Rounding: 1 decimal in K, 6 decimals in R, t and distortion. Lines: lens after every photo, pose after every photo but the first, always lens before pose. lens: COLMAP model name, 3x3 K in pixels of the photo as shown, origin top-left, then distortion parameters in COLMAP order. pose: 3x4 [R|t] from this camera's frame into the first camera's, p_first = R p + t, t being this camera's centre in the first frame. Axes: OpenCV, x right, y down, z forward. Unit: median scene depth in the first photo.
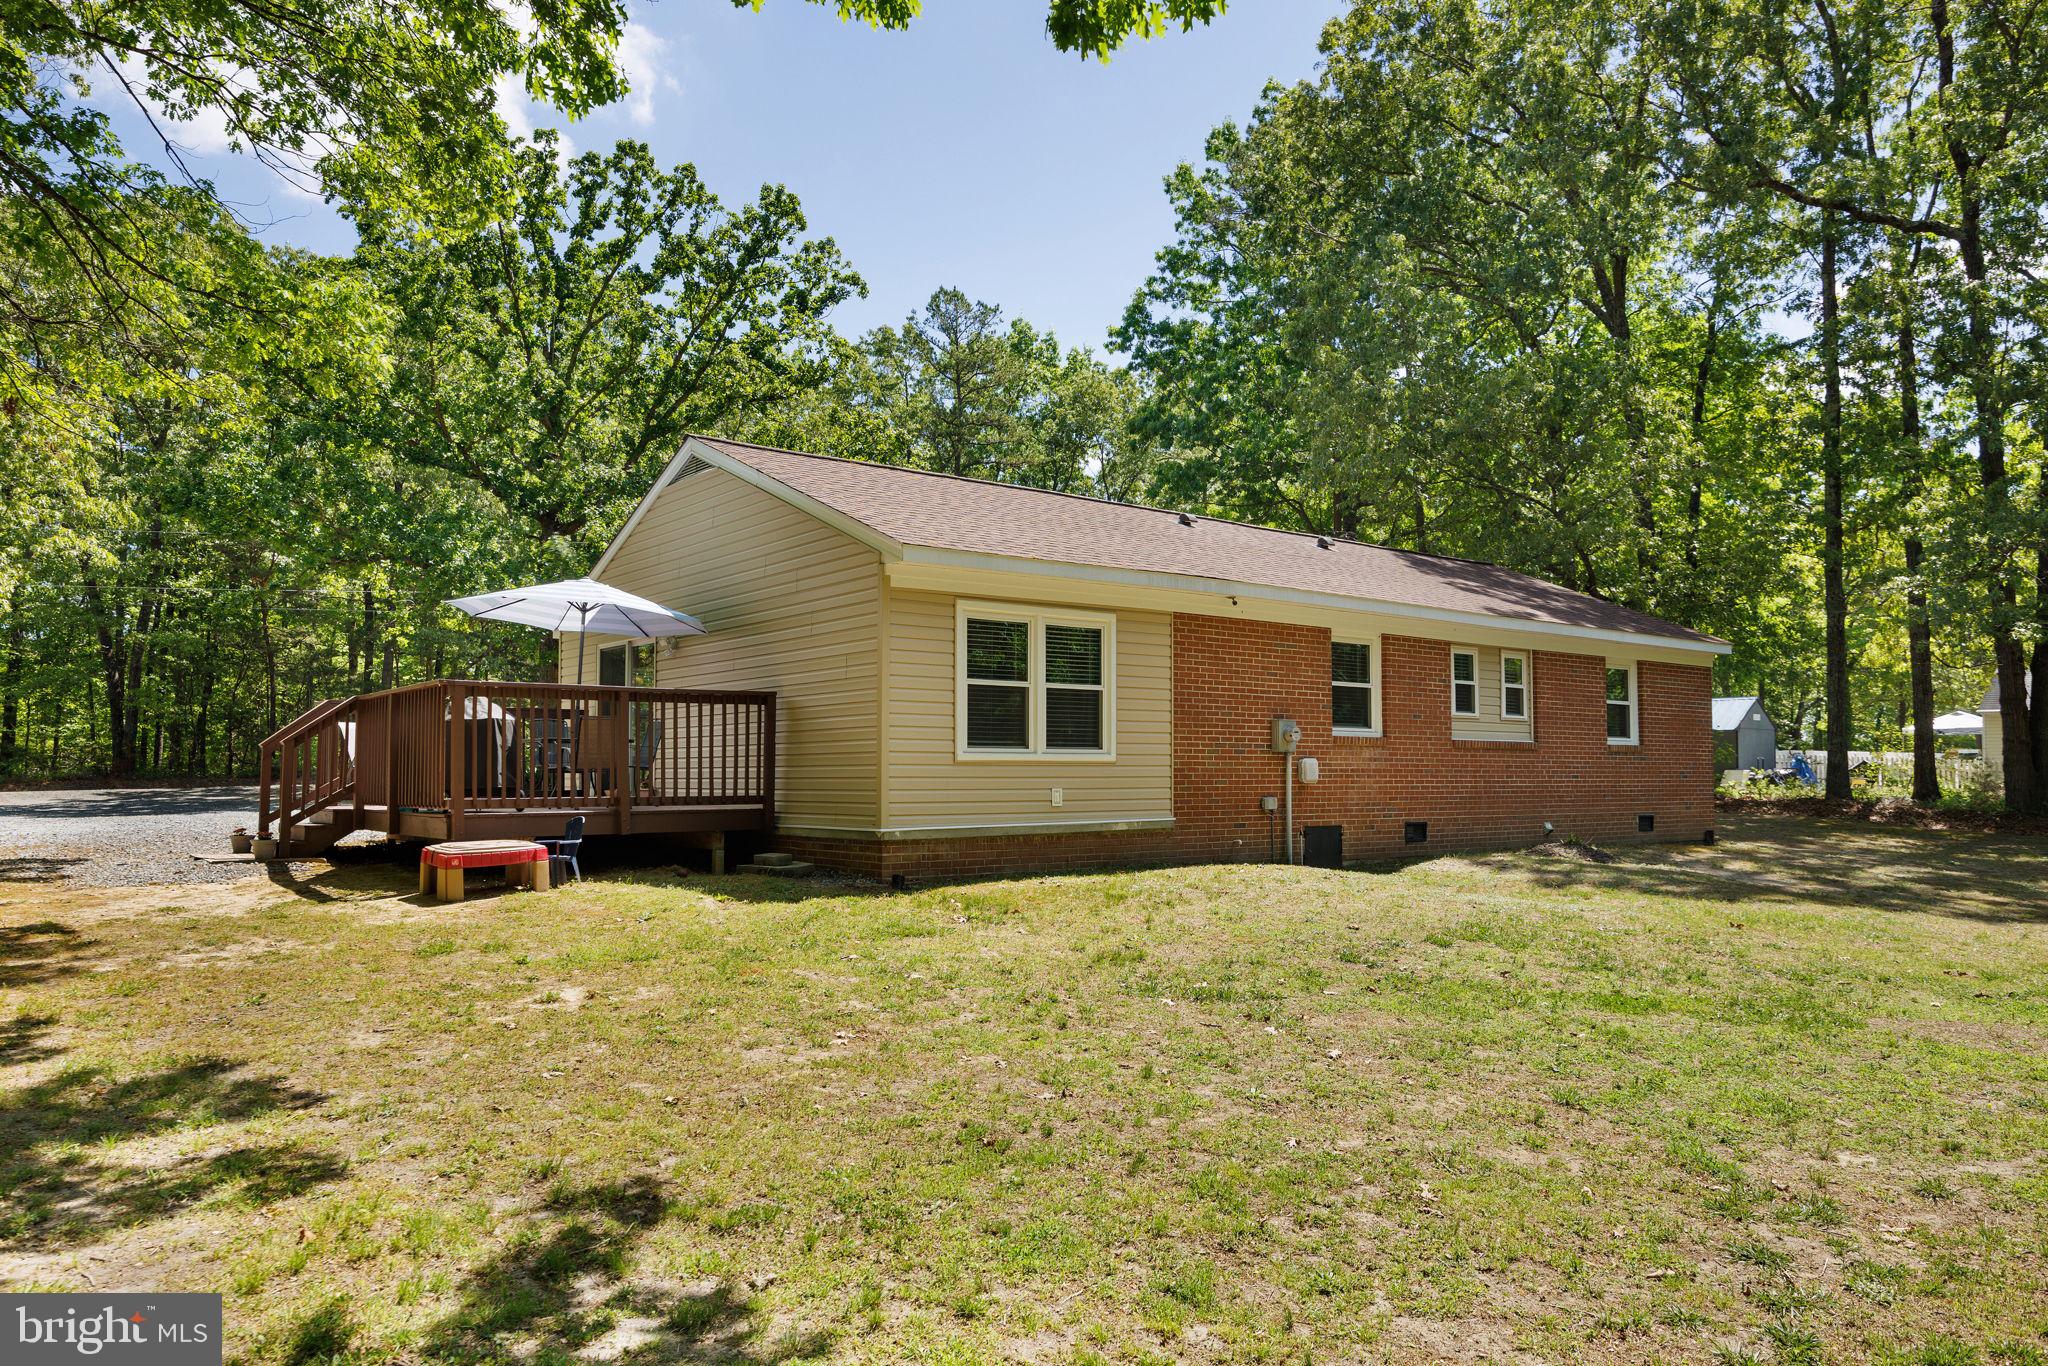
lens RADIAL K [[1406.2, 0, 1007.6], [0, 1406.2, 729.3], [0, 0, 1]] dist [-0.005732, -0.005766]
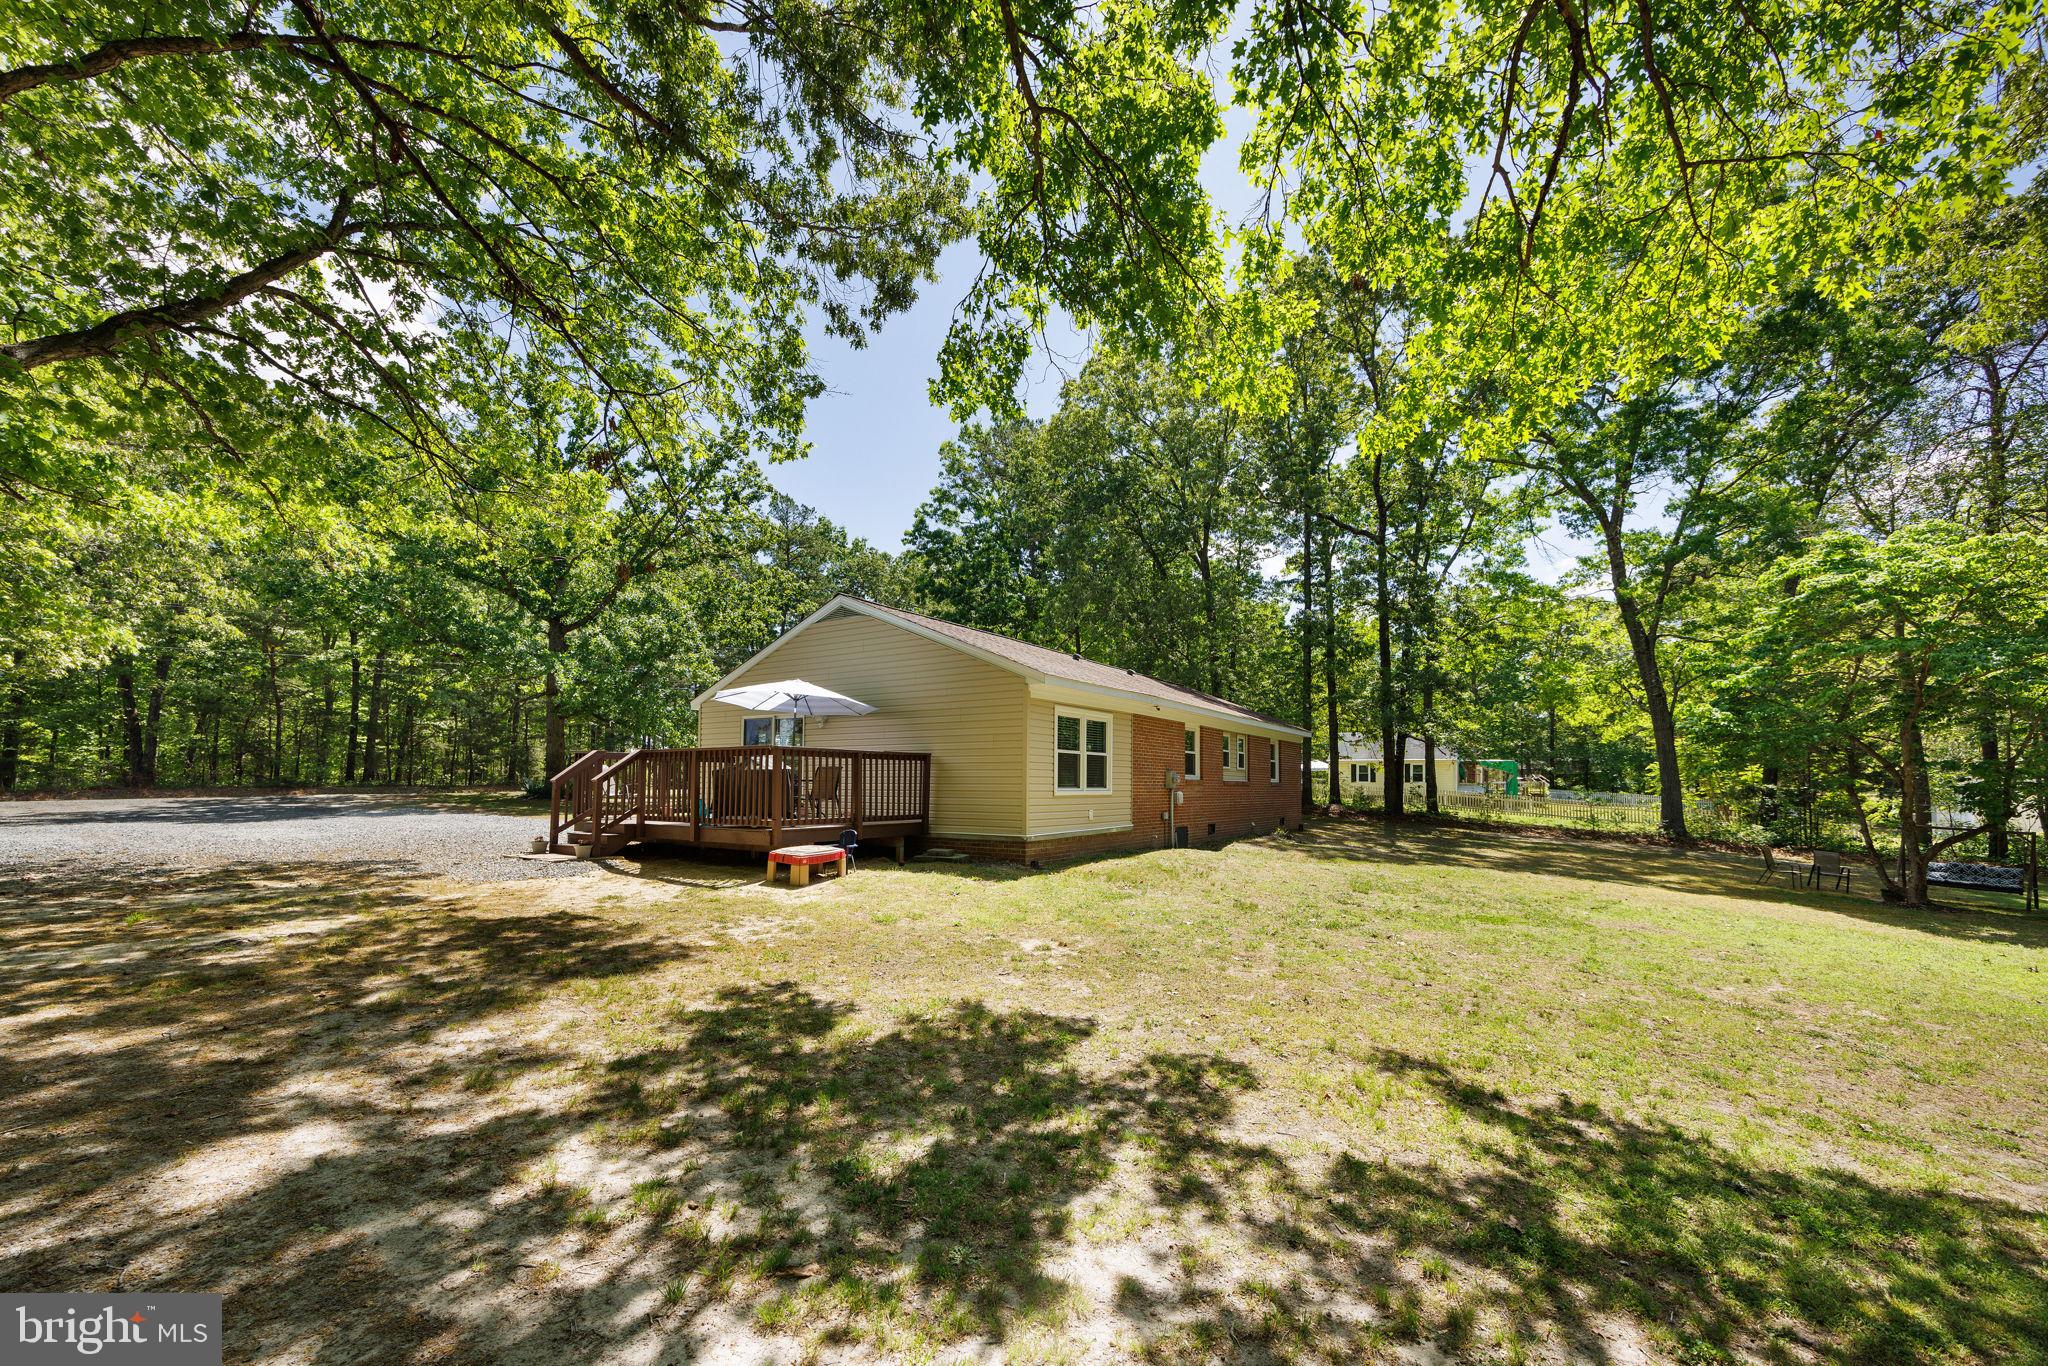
lens RADIAL K [[793.7, 0, 1023.4], [0, 793.7, 789.1], [0, 0, 1]] dist [-0.000443, -0.000964]
pose [[0.953420, 0.003145, 0.301629, -0.318436], [-0.014641, 0.999250, 0.035862, -0.018259], [-0.301290, -0.038608, 0.952751, 0.043865]]
